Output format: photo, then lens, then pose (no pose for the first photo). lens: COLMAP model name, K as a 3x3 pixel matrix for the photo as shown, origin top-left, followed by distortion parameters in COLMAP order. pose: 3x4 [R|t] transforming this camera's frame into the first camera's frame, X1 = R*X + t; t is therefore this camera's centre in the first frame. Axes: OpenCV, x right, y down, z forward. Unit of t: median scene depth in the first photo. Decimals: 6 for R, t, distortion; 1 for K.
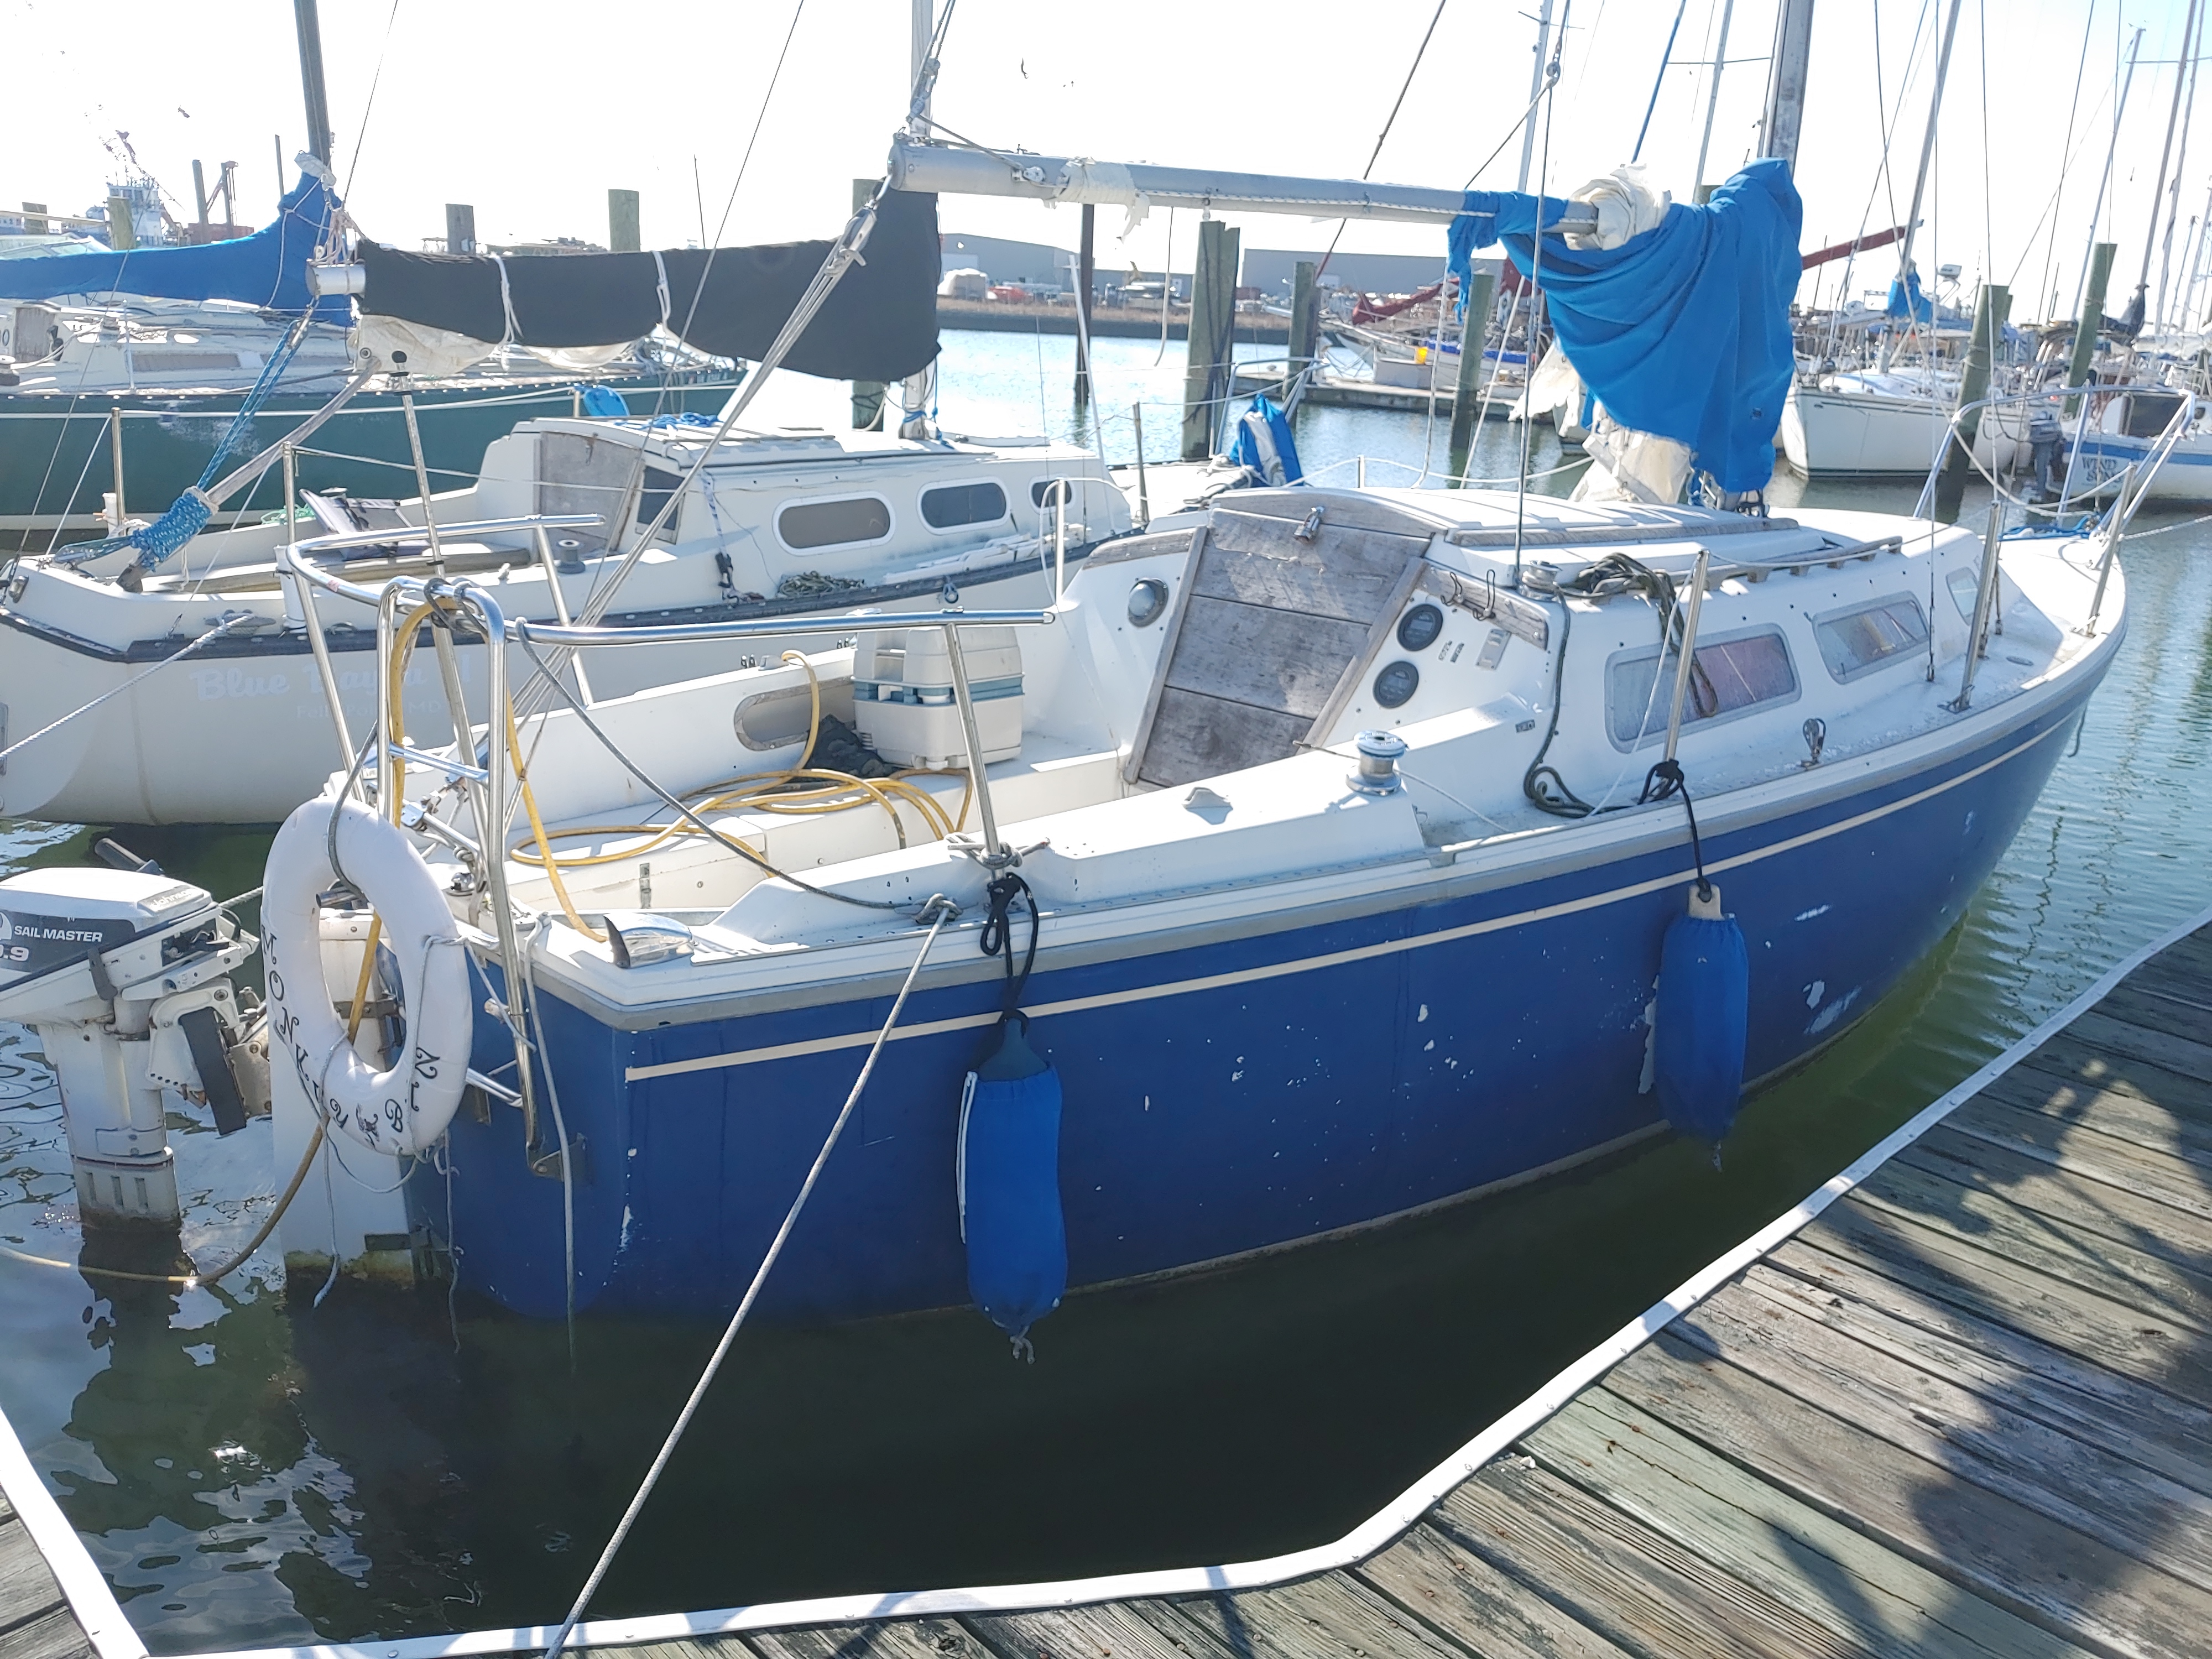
lens RADIAL K [[1746.2, 0, 1106.0], [0, 1746.2, 829.5], [0, 0, 1]] dist [0.092504, -0.098710]
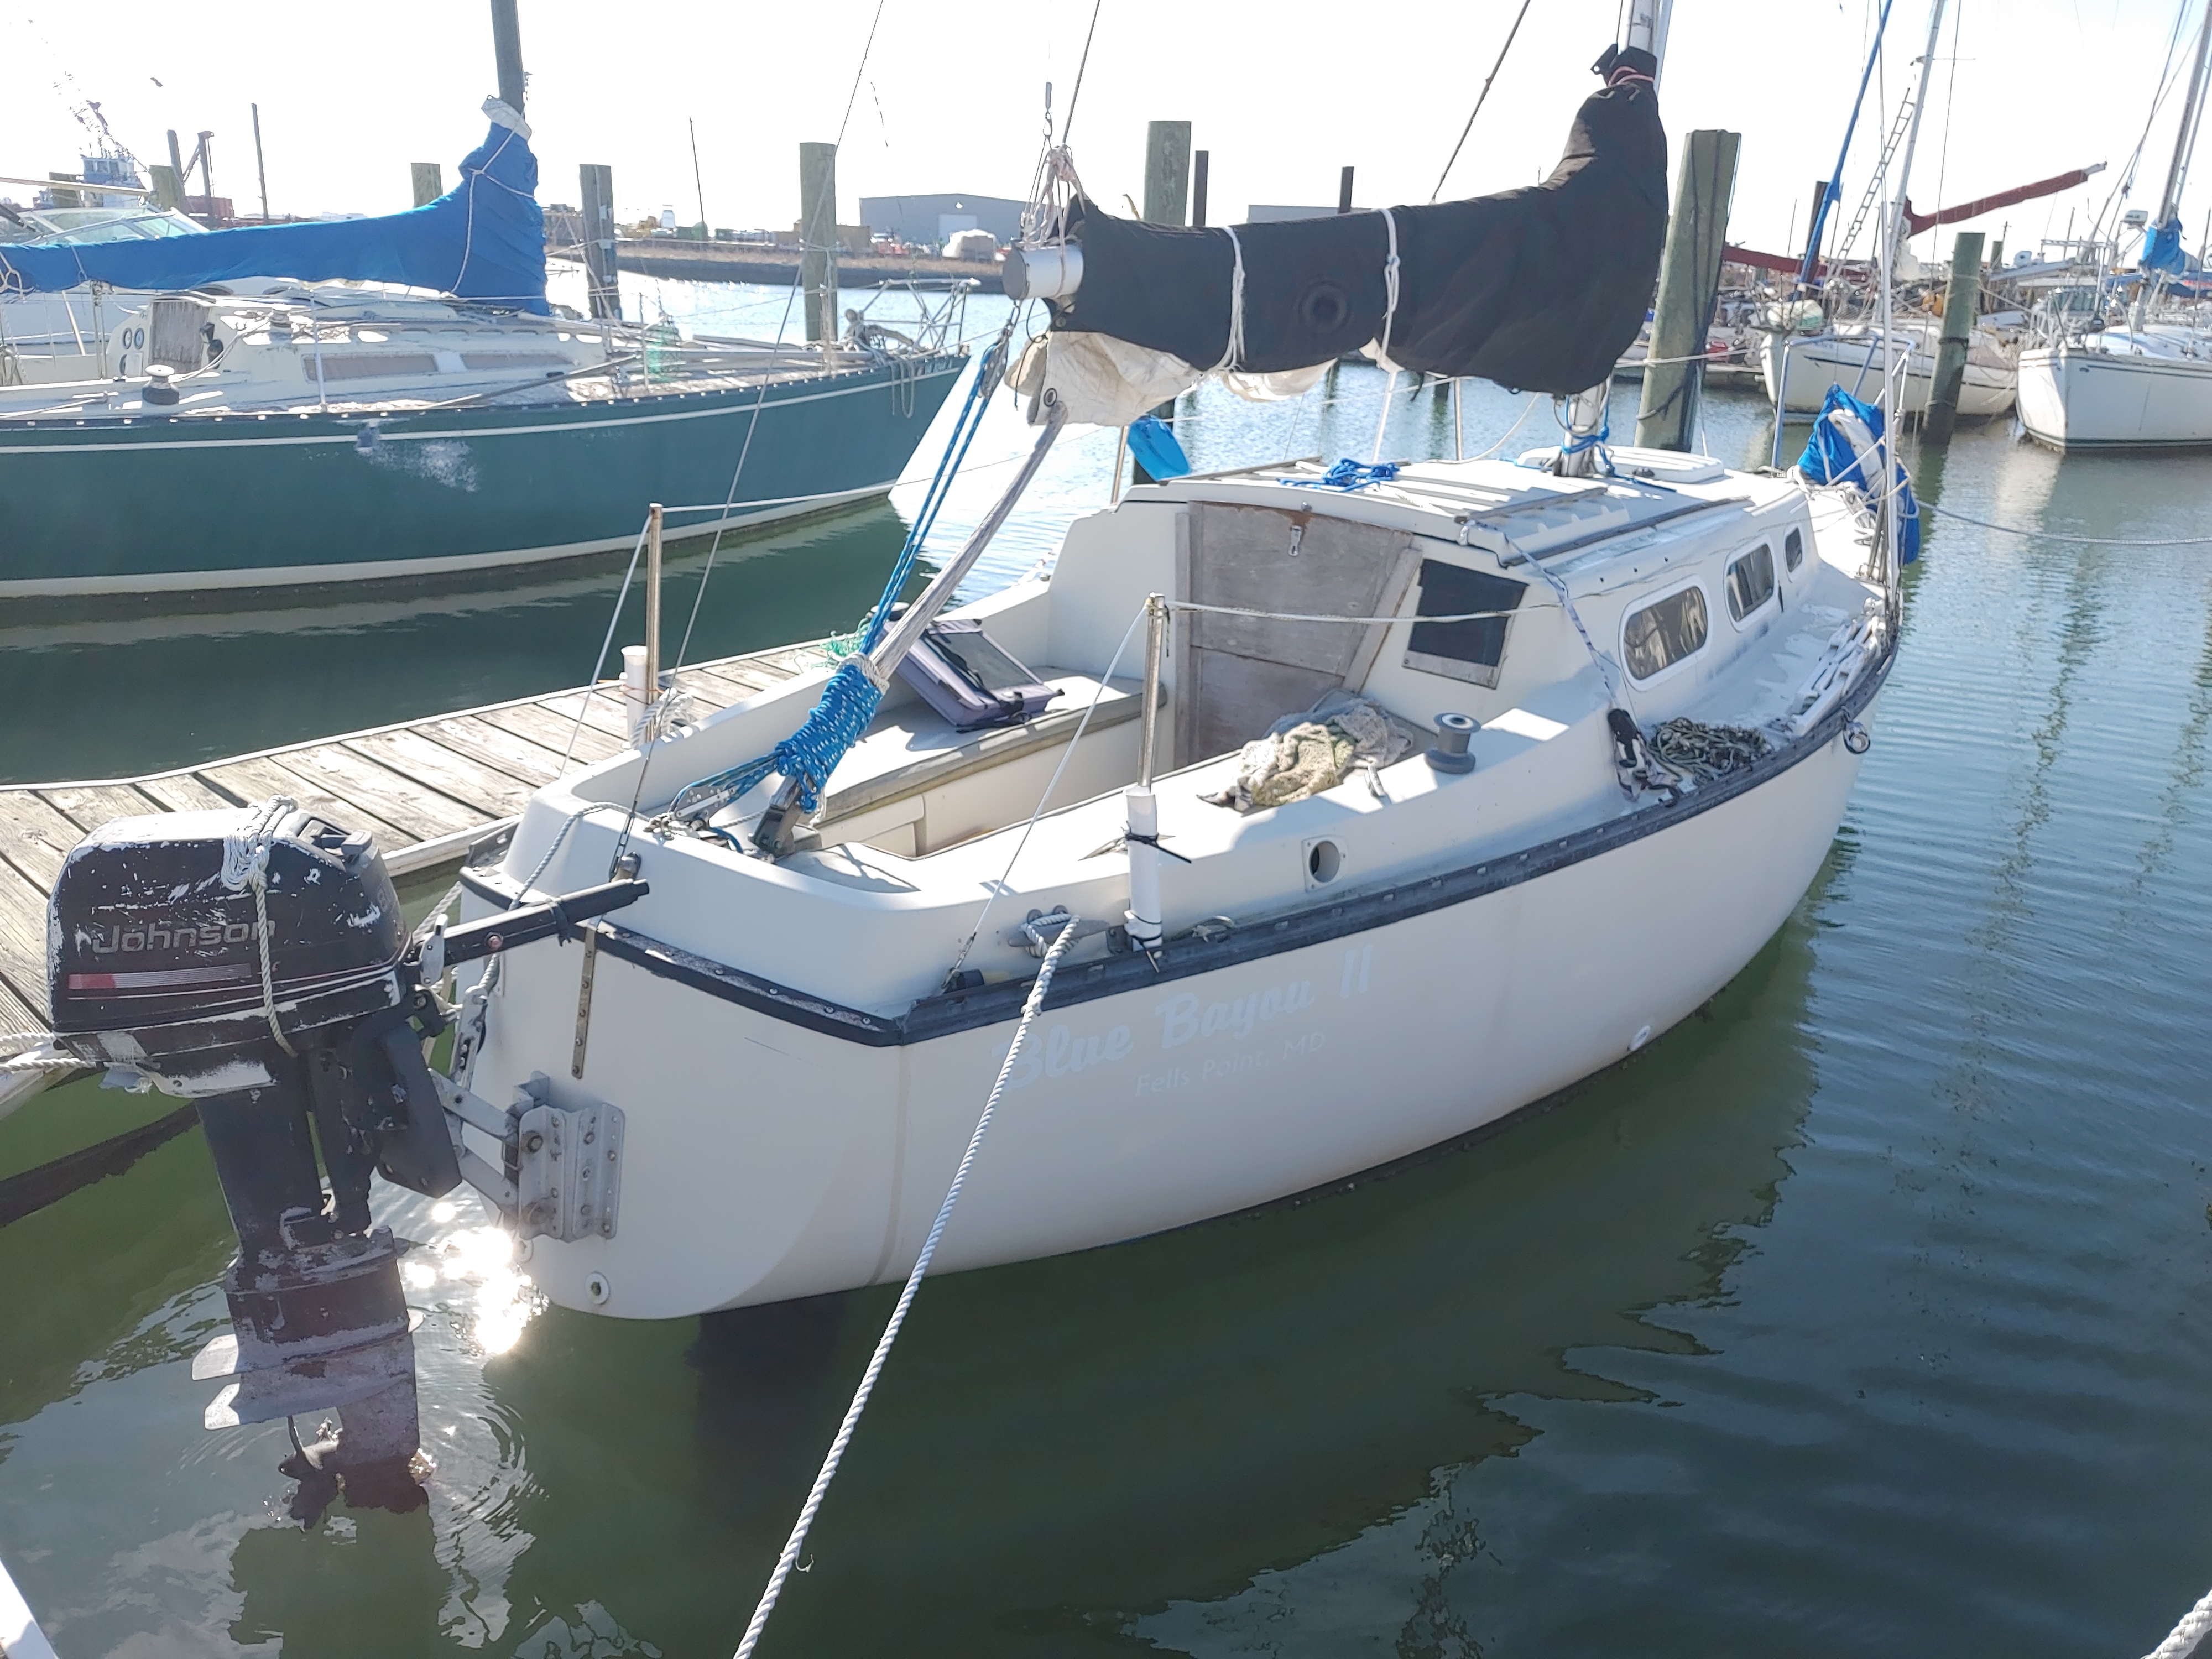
lens RADIAL K [[1748.3, 0, 1106.0], [0, 1748.3, 829.5], [0, 0, 1]] dist [0.076150, -0.086231]
pose [[0.999751, -0.018670, 0.012203, -0.206425], [0.018410, 0.999609, 0.021045, -0.068681], [-0.012591, -0.020815, 0.999704, 0.209564]]
